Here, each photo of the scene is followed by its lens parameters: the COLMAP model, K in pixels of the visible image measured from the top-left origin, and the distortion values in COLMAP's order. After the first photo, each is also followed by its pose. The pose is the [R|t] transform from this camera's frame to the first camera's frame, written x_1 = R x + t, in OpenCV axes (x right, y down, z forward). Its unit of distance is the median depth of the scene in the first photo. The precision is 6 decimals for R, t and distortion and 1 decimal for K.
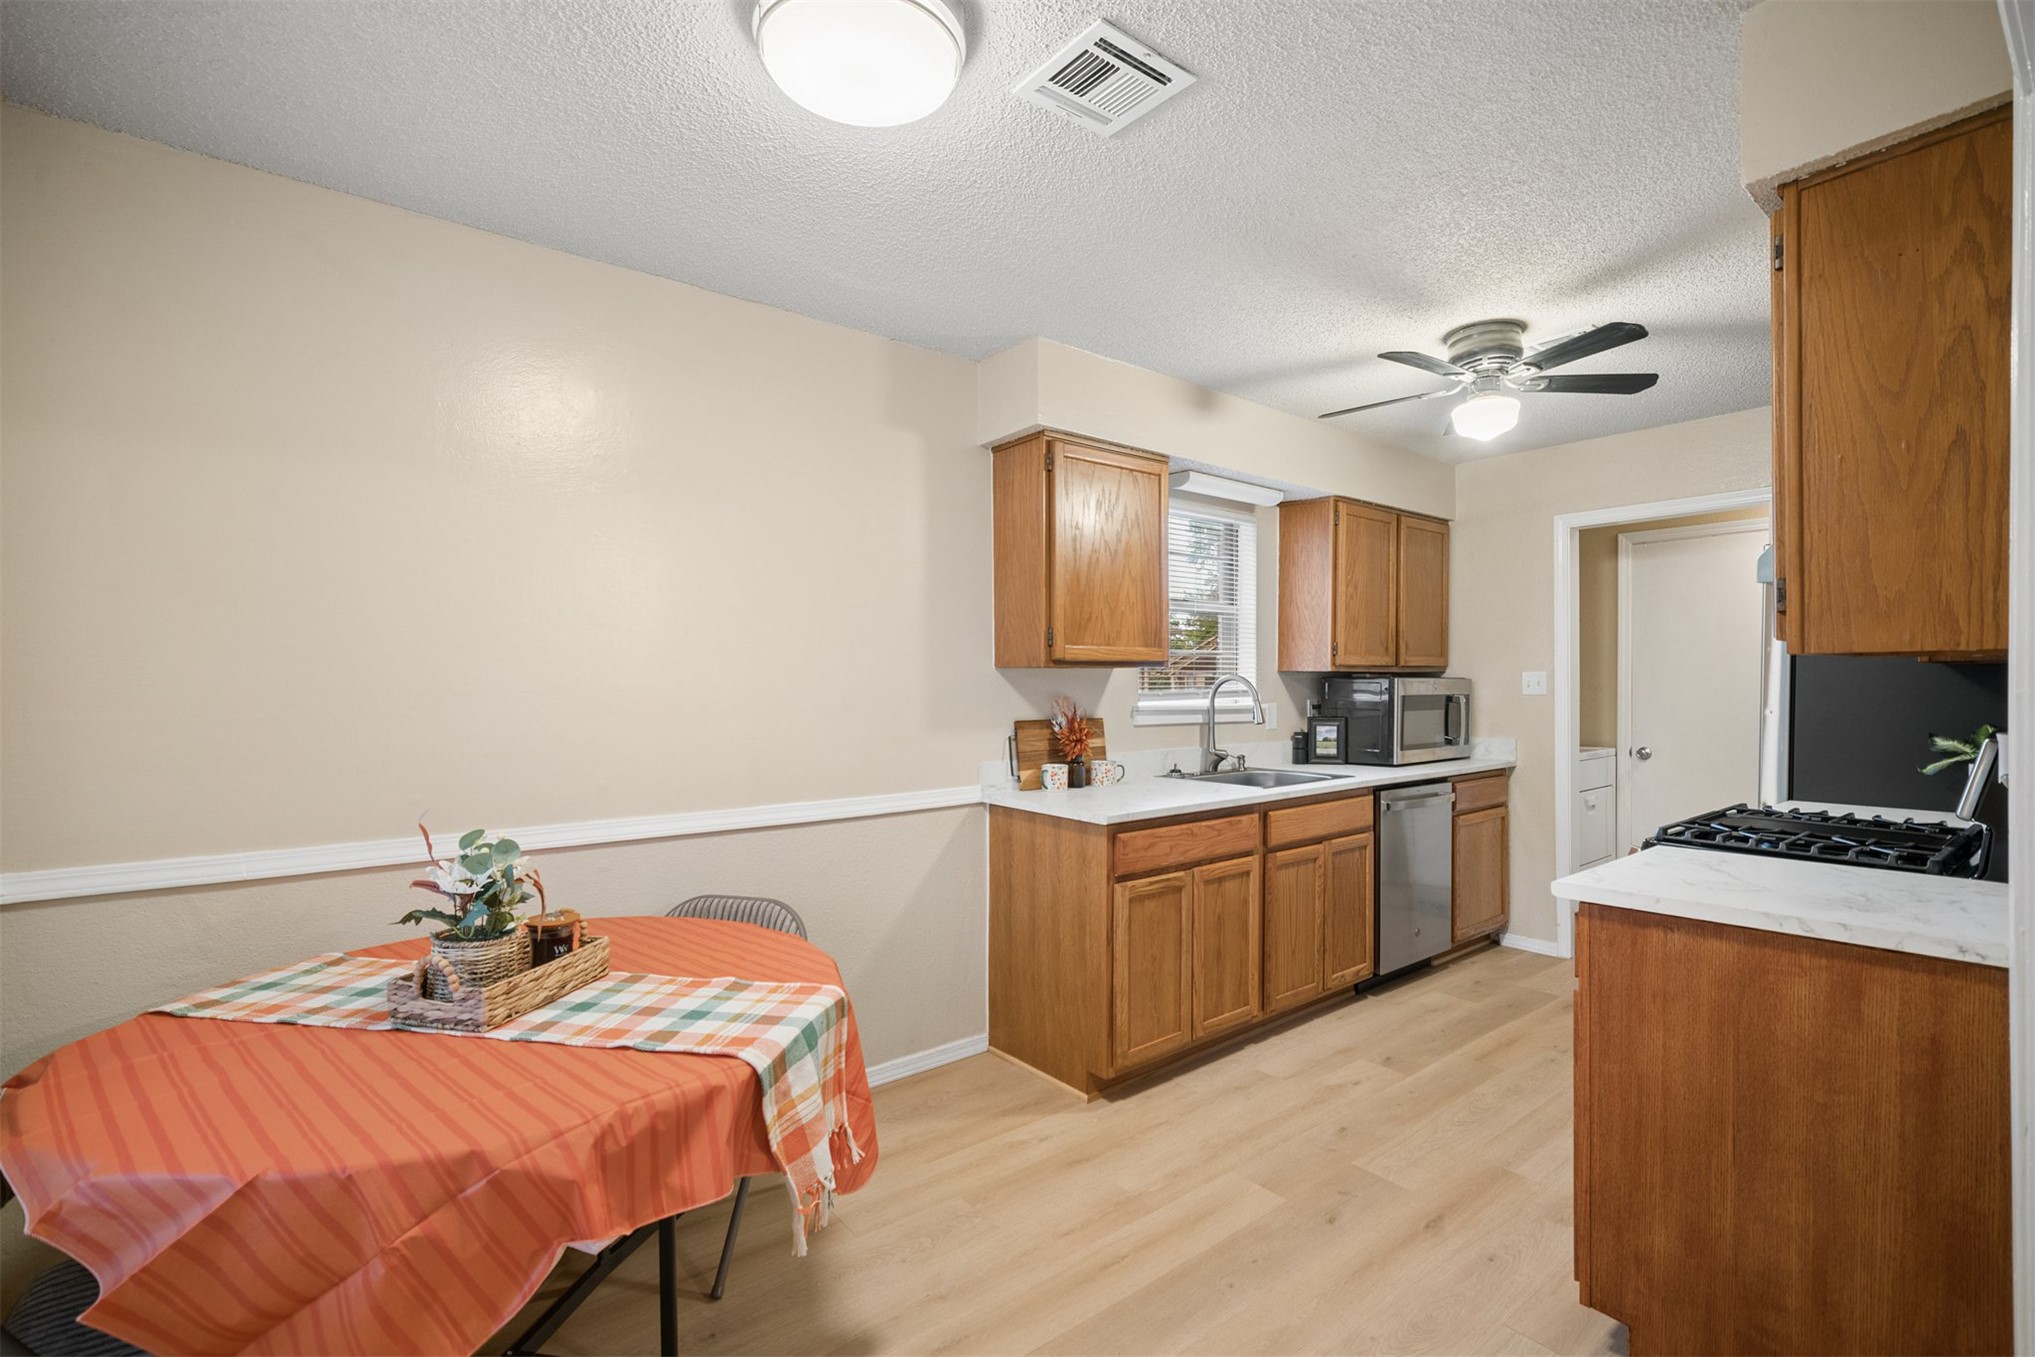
lens RADIAL K [[911.4, 0, 1052.6], [0, 911.4, 692.8], [0, 0, 1]] dist [-0.012823, 0.006708]
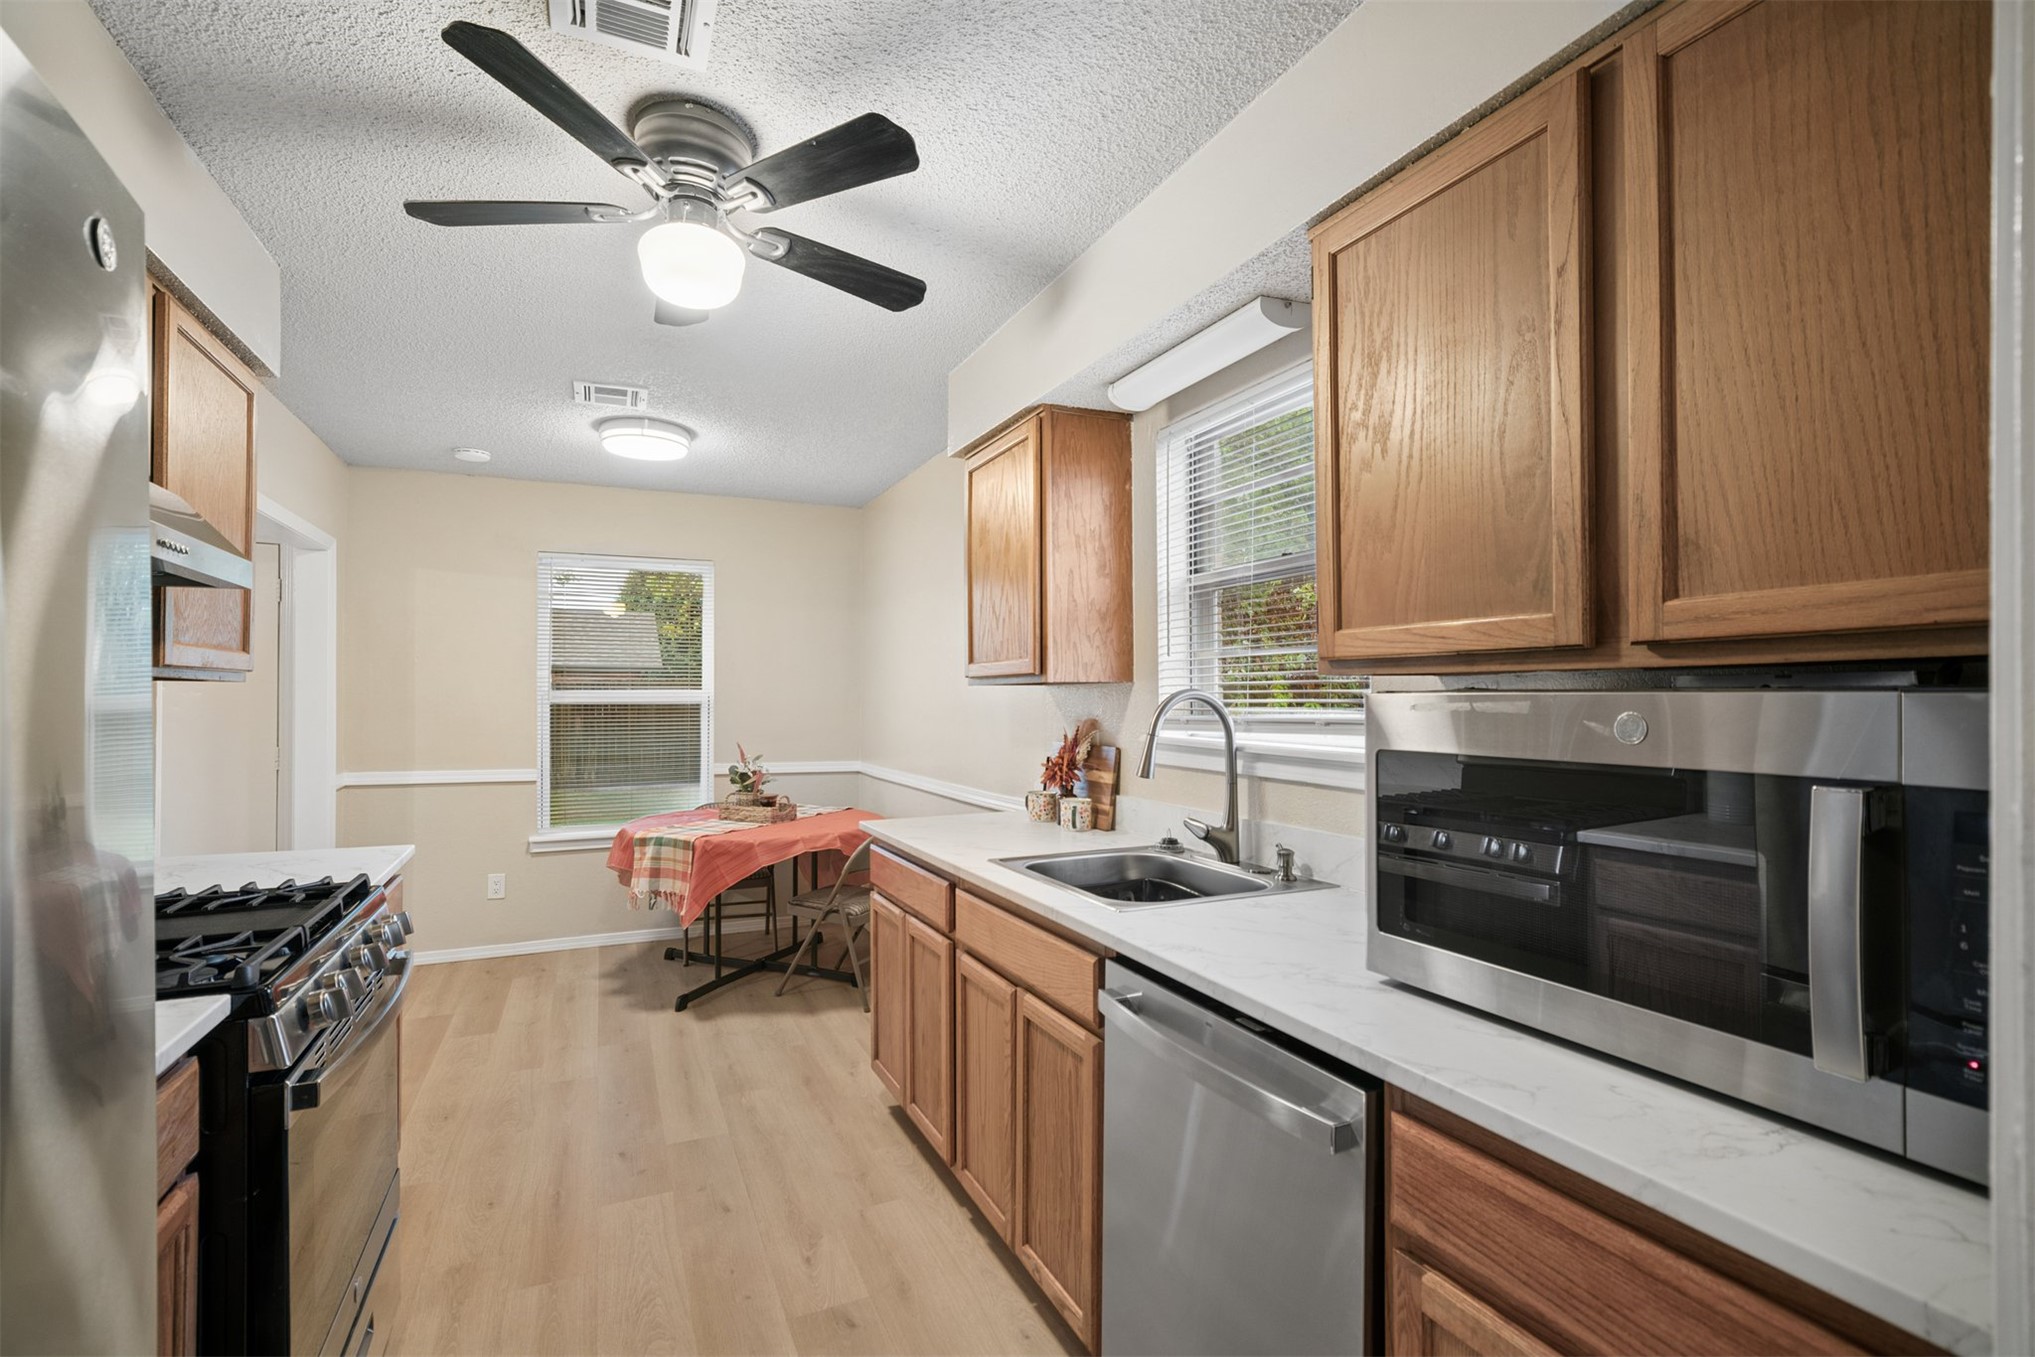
lens RADIAL K [[911.4, 0, 1007.7], [0, 911.4, 691.8], [0, 0, 1]] dist [-0.012823, 0.006708]
pose [[-0.261597, -0.017847, -0.965012, 1.044916], [-0.019081, 0.999729, -0.013316, -0.009448], [0.964989, 0.014929, -0.261867, 1.408738]]
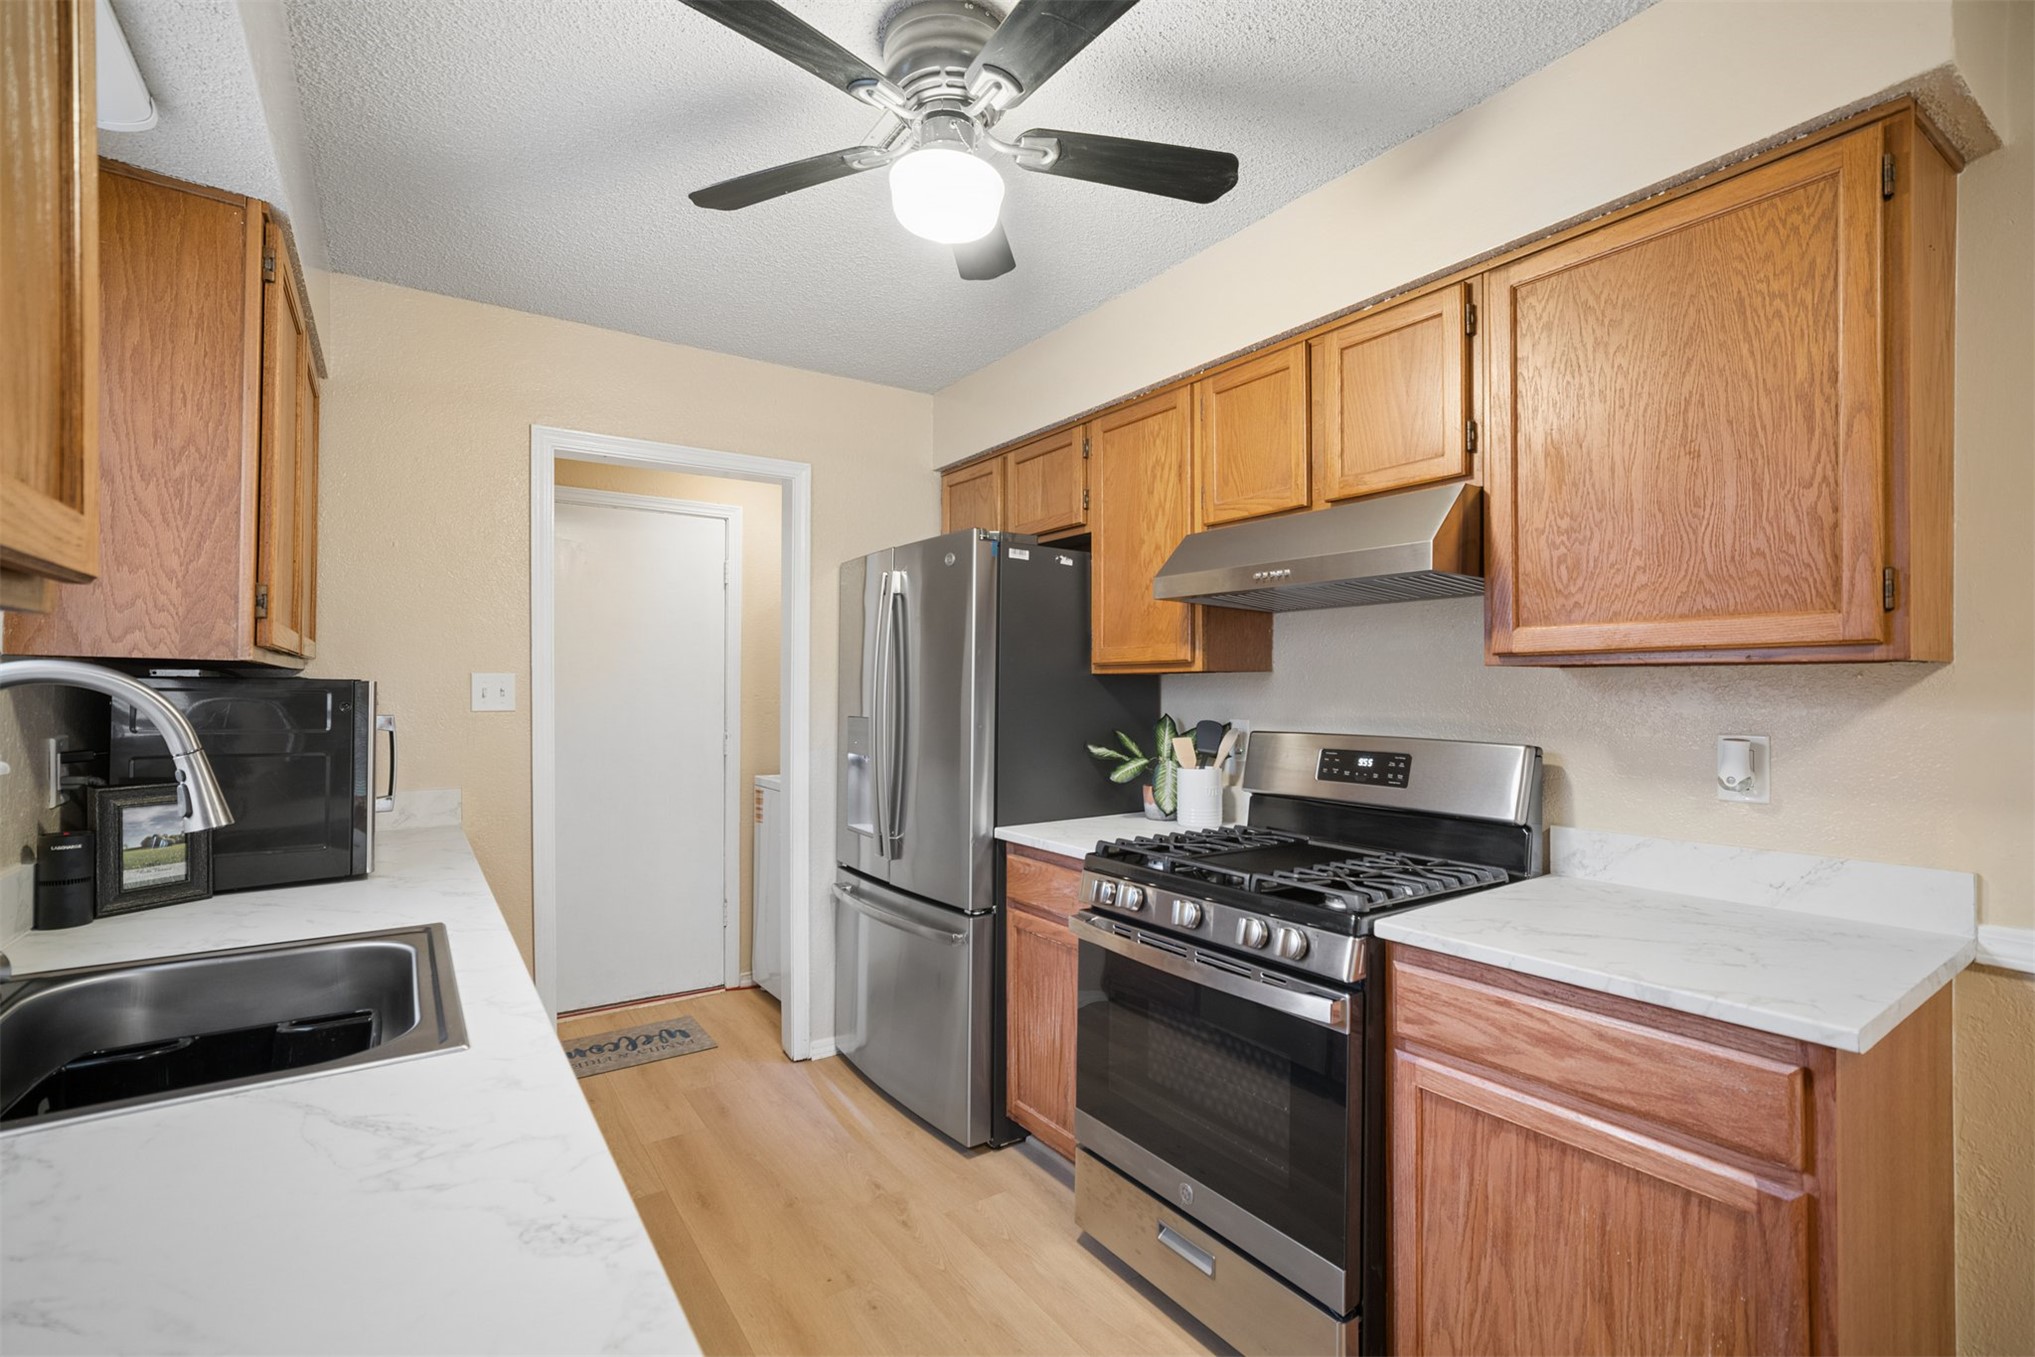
lens RADIAL K [[911.4, 0, 1026.8], [0, 911.4, 689.4], [0, 0, 1]] dist [-0.012823, 0.006708]
pose [[0.092640, 0.002289, 0.995697, -0.058319], [0.009444, 0.999950, -0.003177, -0.010753], [-0.995655, 0.009697, 0.092614, 0.928297]]
